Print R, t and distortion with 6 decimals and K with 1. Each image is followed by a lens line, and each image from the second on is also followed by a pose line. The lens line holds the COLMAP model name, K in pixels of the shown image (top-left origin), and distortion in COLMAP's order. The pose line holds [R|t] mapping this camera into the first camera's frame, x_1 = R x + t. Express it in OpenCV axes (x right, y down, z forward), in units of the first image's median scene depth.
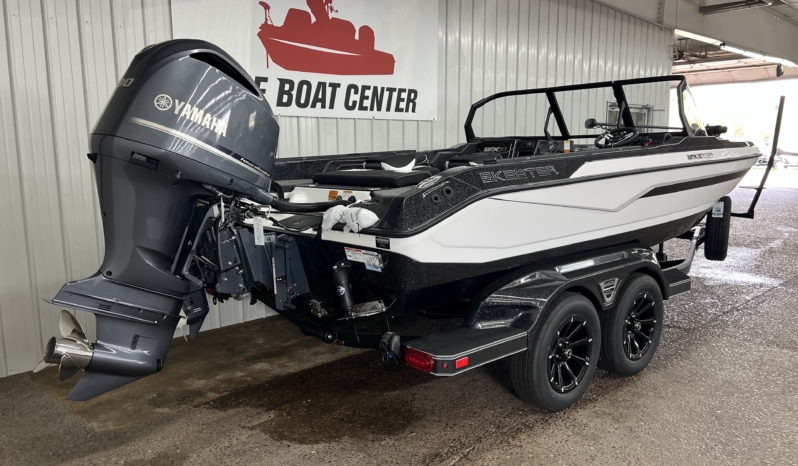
lens RADIAL K [[621.2, 0, 398.7], [0, 621.2, 230.9], [0, 0, 1]] dist [0.038771, -0.046254]
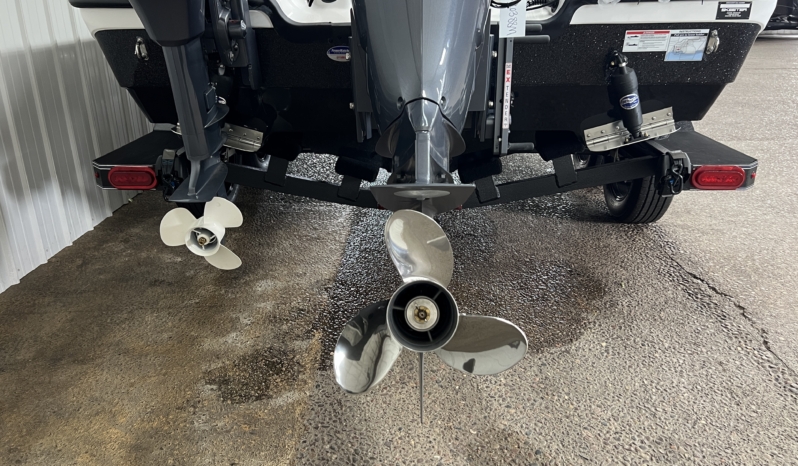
lens RADIAL K [[621.2, 0, 398.9], [0, 621.2, 234.5], [0, 0, 1]] dist [0.038771, -0.046254]
pose [[0.707502, -0.254630, 0.659245, -0.728730], [0.102801, 0.959994, 0.260468, 0.035016], [-0.699195, -0.116511, 0.705374, 0.686086]]
